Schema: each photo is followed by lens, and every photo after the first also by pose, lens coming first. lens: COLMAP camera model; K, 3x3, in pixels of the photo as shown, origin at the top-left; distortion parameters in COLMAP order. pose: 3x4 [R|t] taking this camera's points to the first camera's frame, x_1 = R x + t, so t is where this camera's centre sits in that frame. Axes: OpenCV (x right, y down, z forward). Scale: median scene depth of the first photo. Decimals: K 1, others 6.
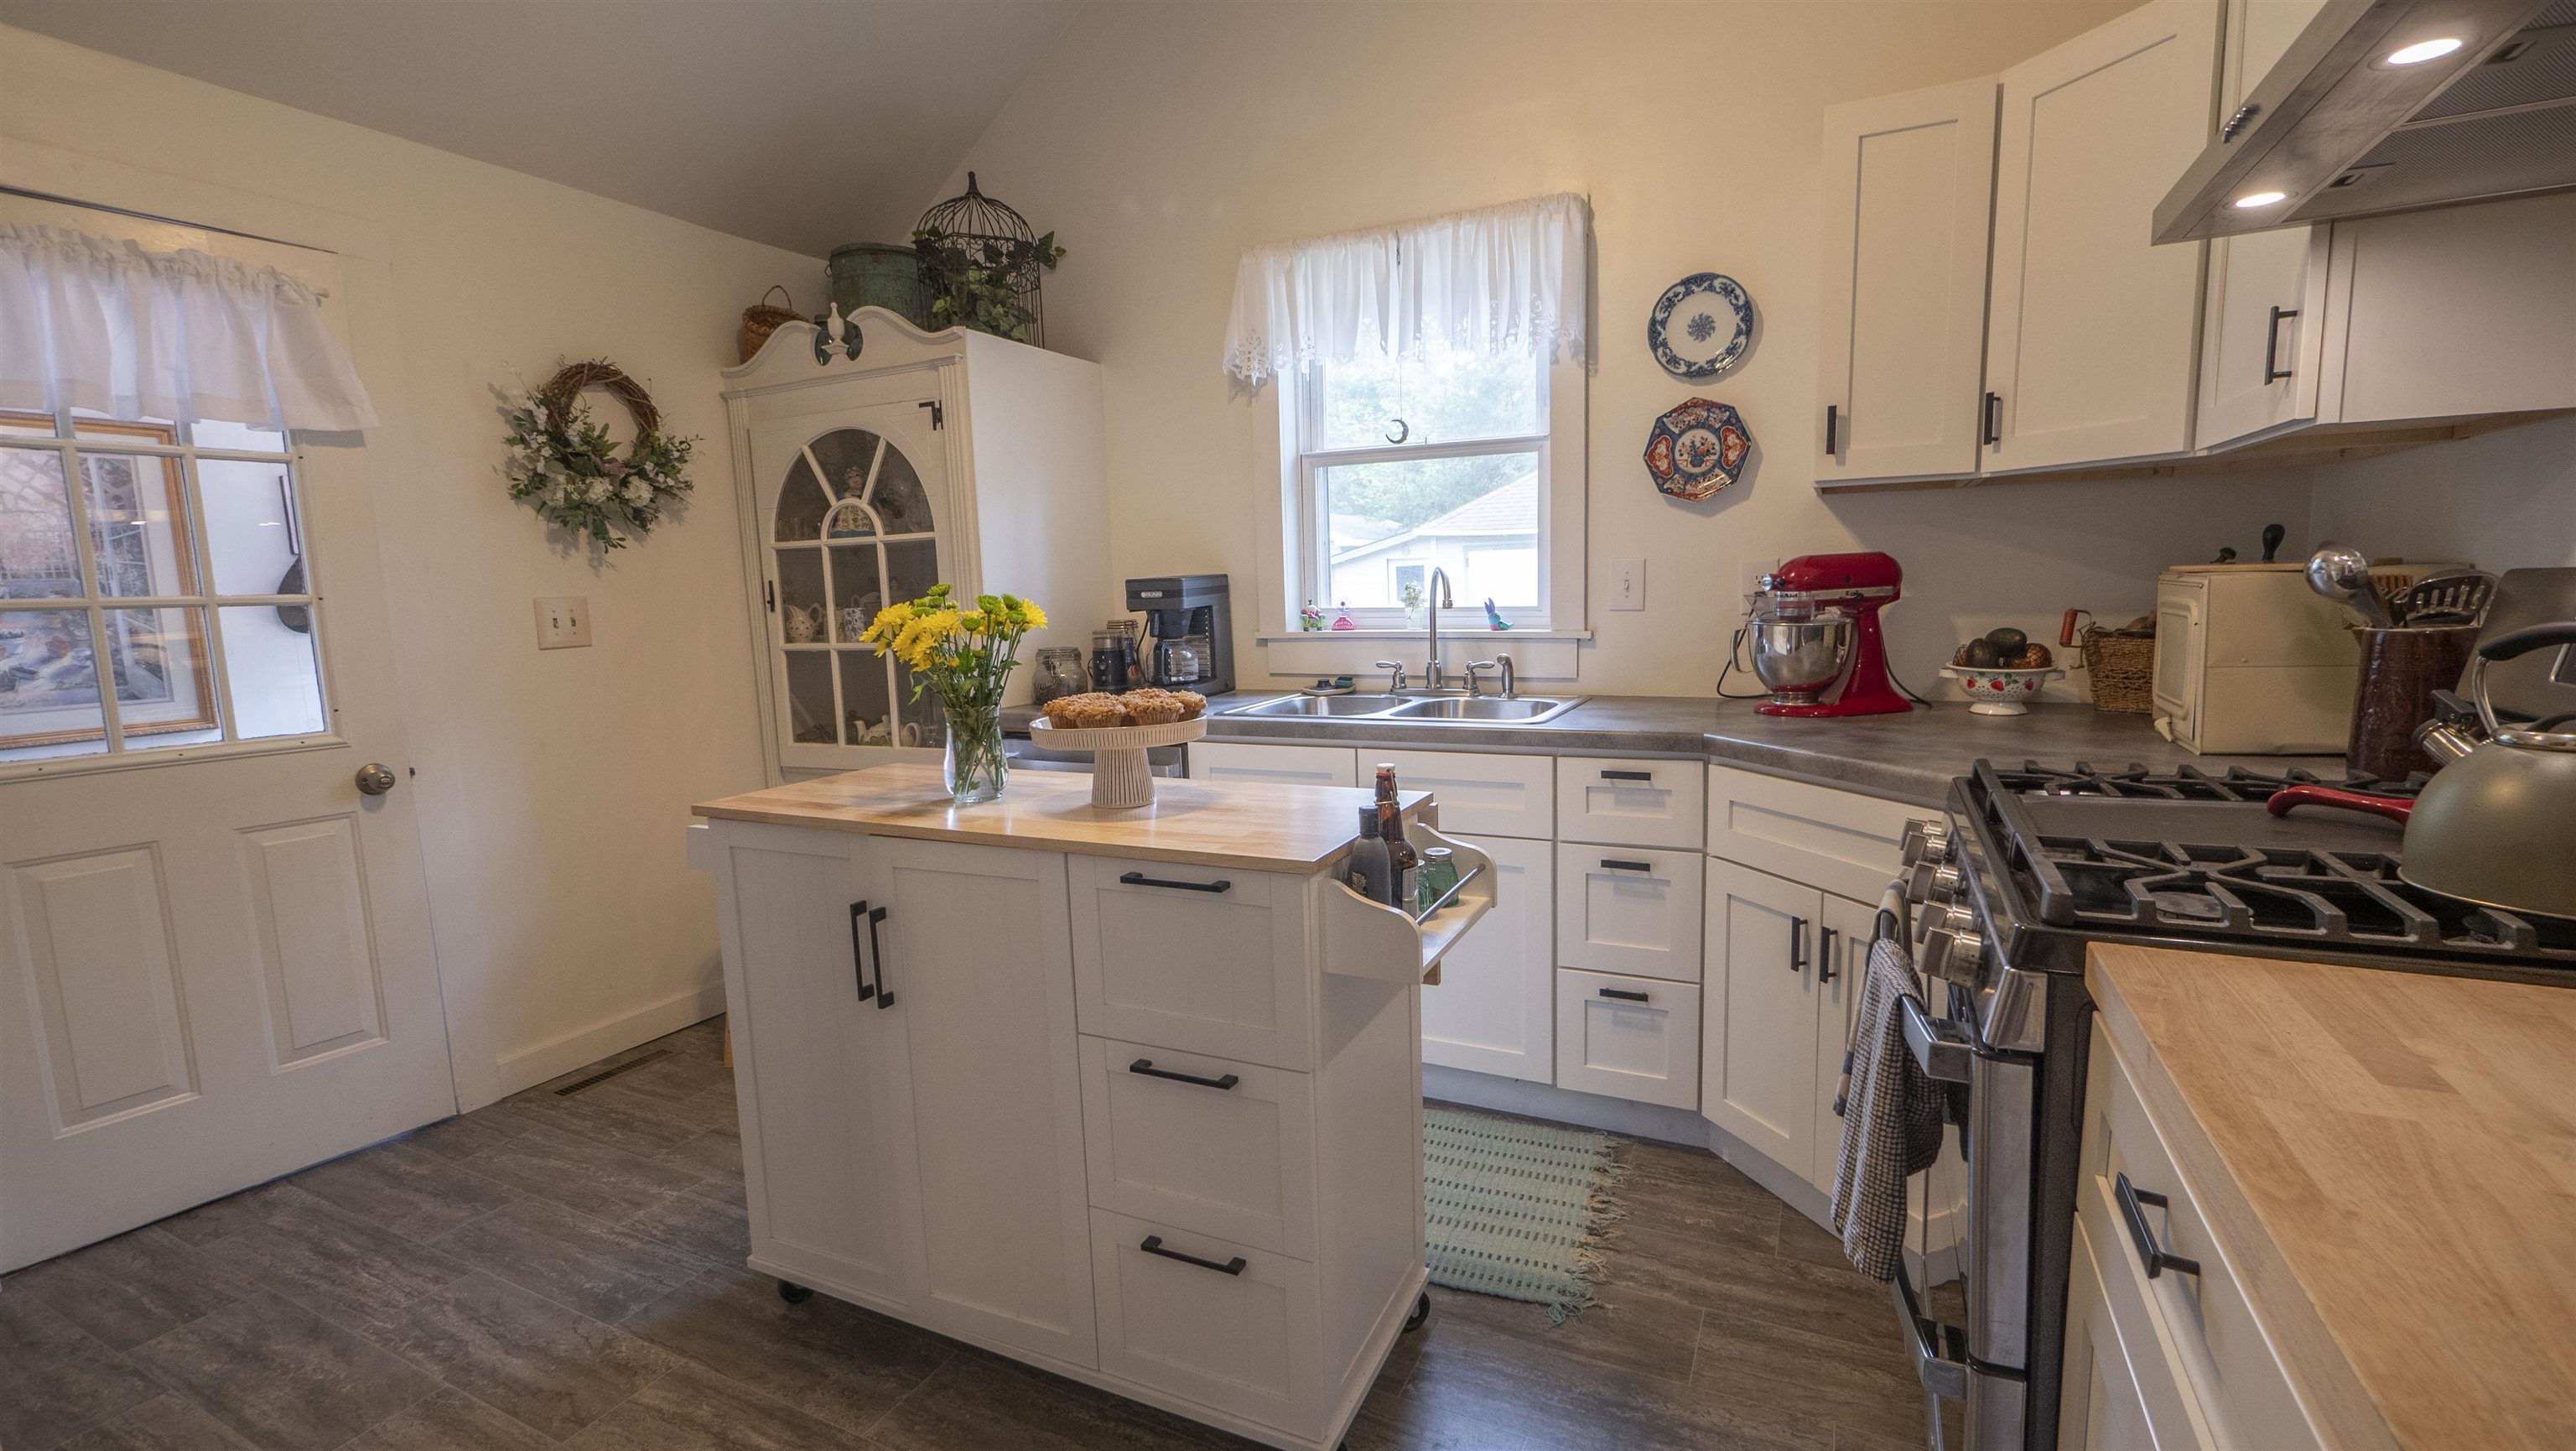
lens RADIAL K [[1115.1, 0, 1292.2], [0, 1115.1, 731.0], [0, 0, 1]] dist [-0.001495, -0.000659]
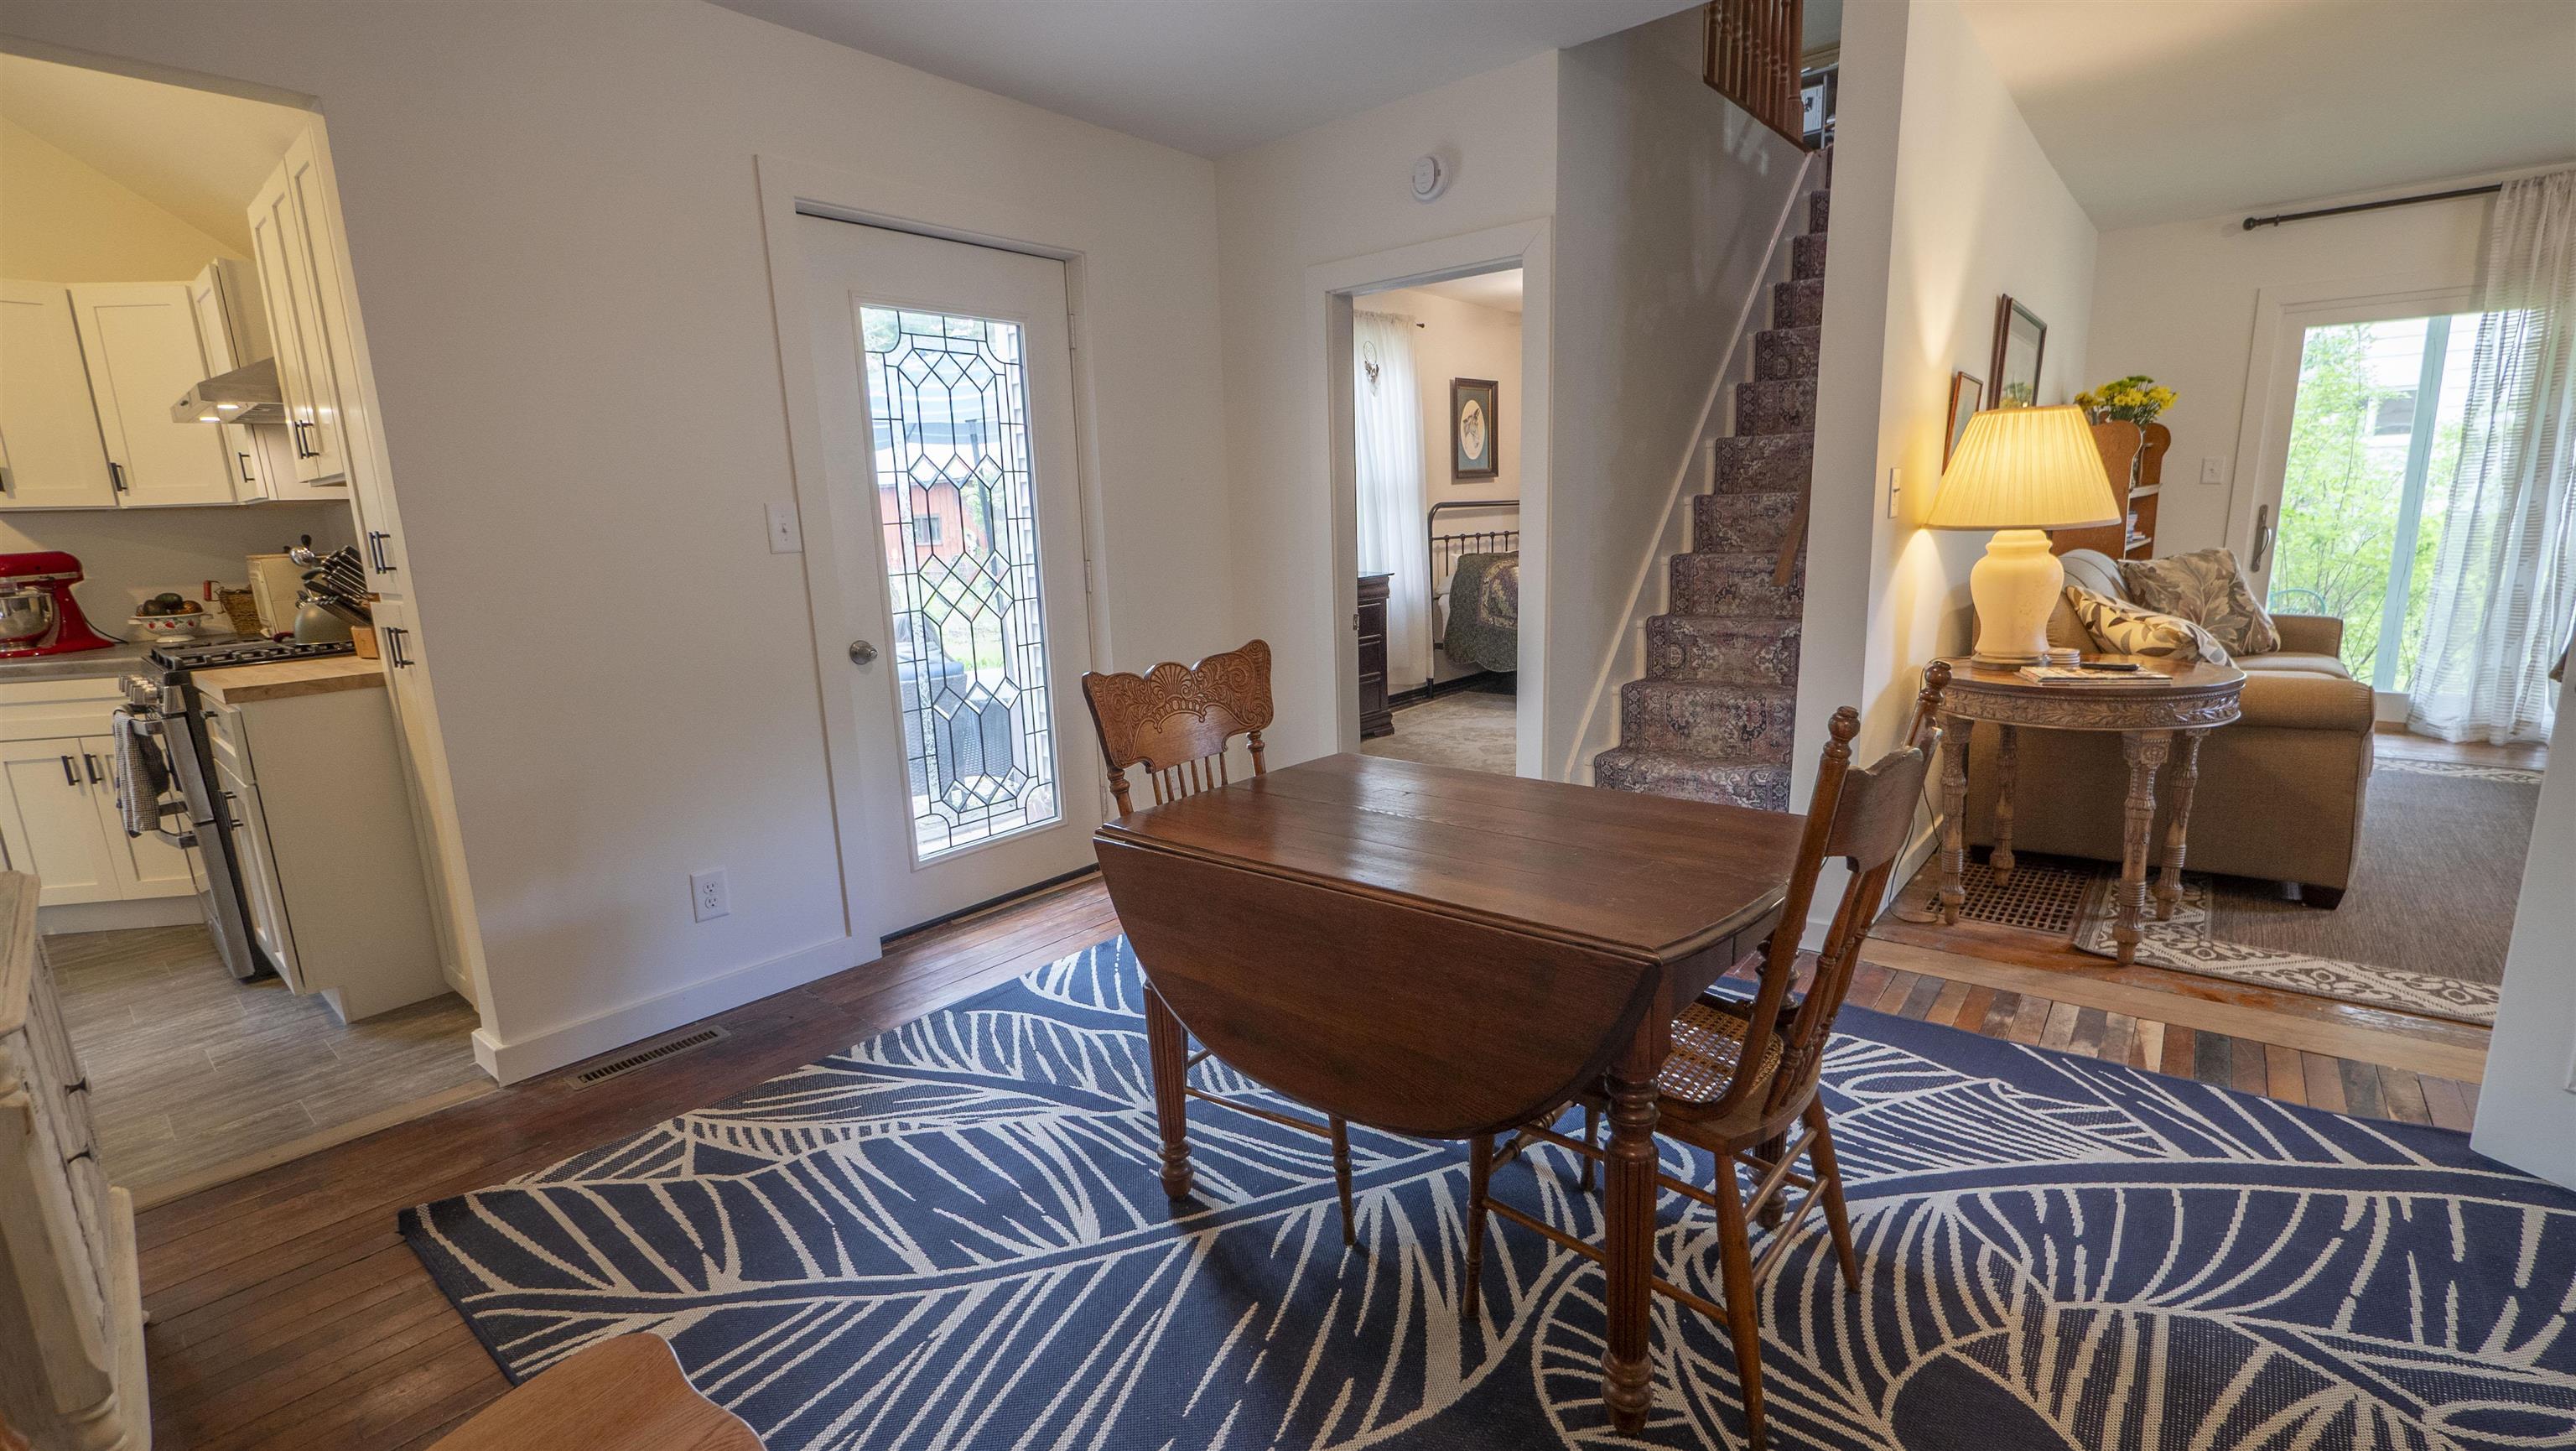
lens RADIAL K [[1115.1, 0, 1292.2], [0, 1115.1, 731.0], [0, 0, 1]] dist [-0.001495, -0.000659]
pose [[0.247372, -0.170096, 0.953873, -0.581114], [0.161956, 0.977879, 0.132376, 0.162040], [-0.955289, 0.121740, 0.269448, -1.052908]]
